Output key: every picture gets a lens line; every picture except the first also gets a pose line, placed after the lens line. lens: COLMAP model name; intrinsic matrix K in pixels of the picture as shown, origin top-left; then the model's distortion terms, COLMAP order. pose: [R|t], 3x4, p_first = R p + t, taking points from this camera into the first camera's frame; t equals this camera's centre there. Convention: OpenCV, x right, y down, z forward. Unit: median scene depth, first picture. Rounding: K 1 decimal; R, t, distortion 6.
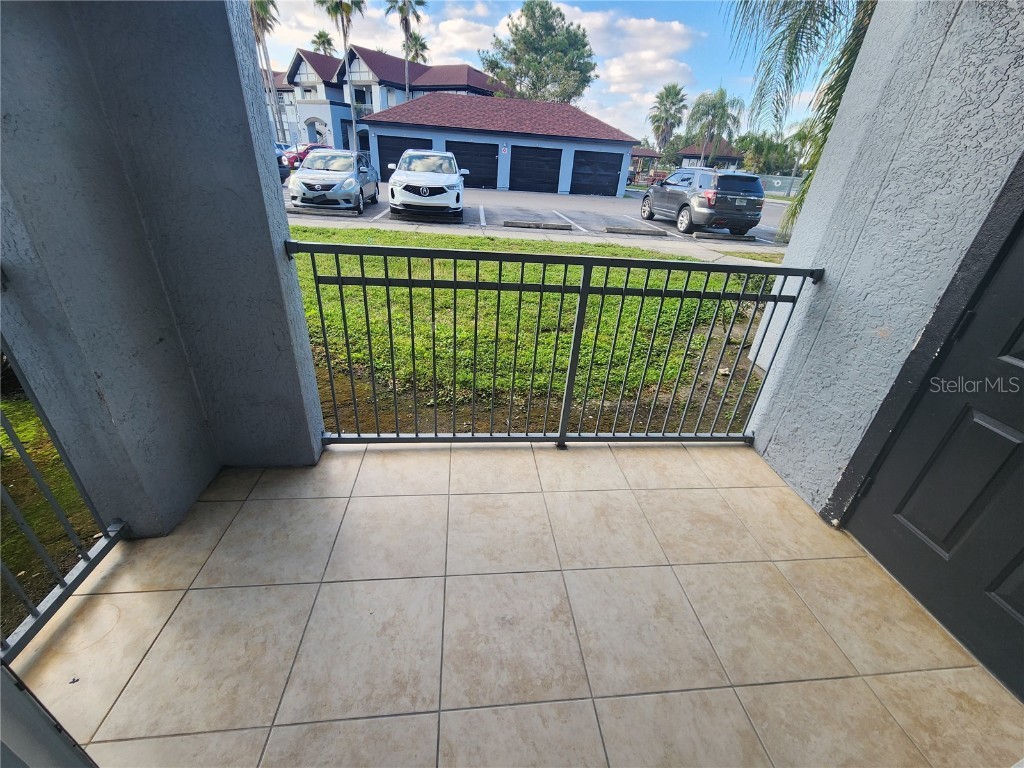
lens RADIAL K [[421.1, 0, 516.5], [0, 421.1, 382.4], [0, 0, 1]] dist [-0.003223, 0.001075]
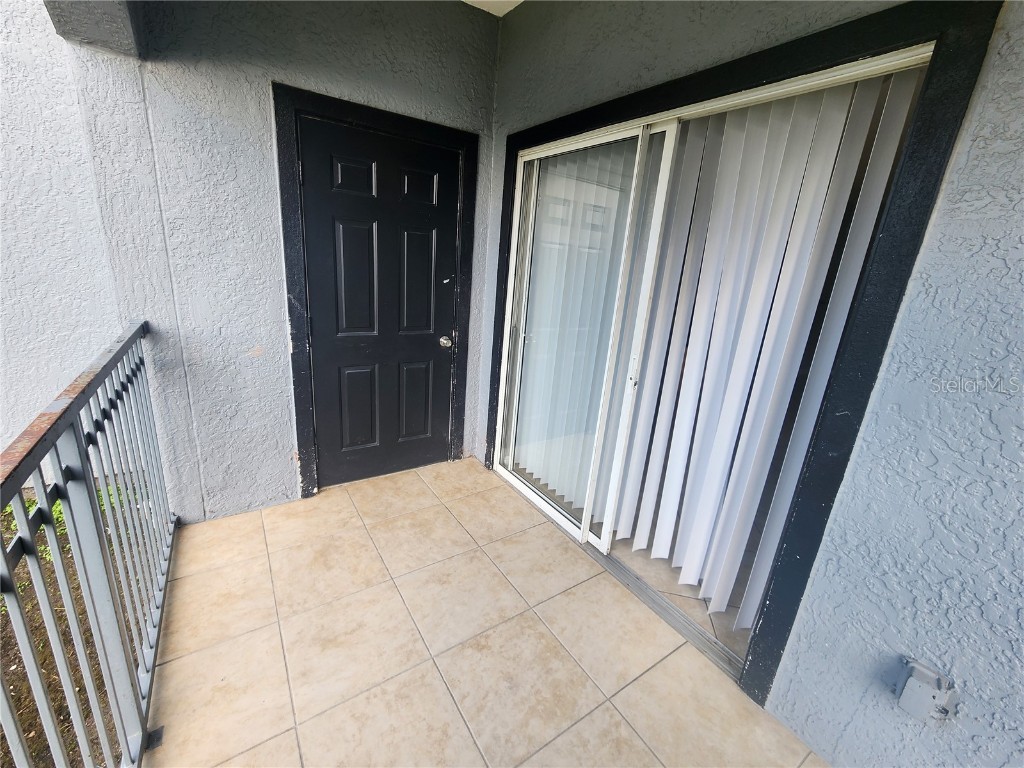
lens RADIAL K [[421.1, 0, 510.7], [0, 421.1, 382.2], [0, 0, 1]] dist [-0.003223, 0.001075]
pose [[-0.446433, -0.349223, 0.823857, -0.198930], [0.322095, 0.796268, 0.512066, -0.175597], [-0.834837, 0.493963, -0.242997, 0.292354]]
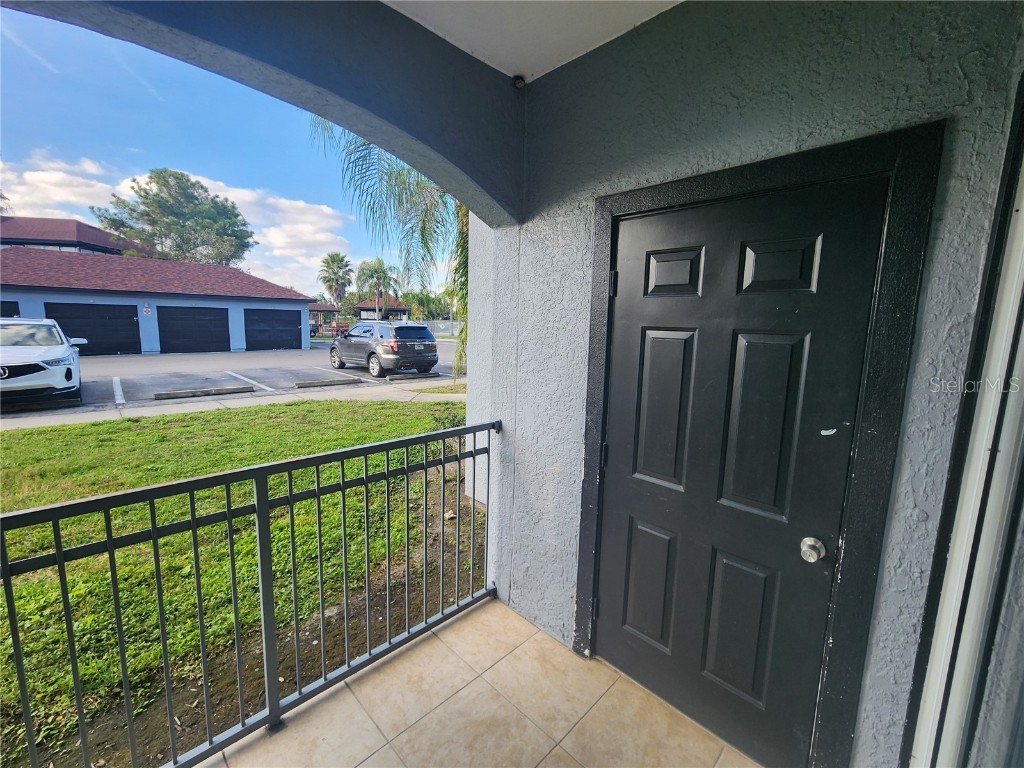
lens RADIAL K [[421.1, 0, 513.4], [0, 421.1, 382.1], [0, 0, 1]] dist [-0.003223, 0.001075]
pose [[0.777832, -0.136282, 0.613519, 0.034757], [0.321230, 0.925265, -0.201731, -0.057993], [-0.540175, 0.353993, 0.763478, 0.035153]]
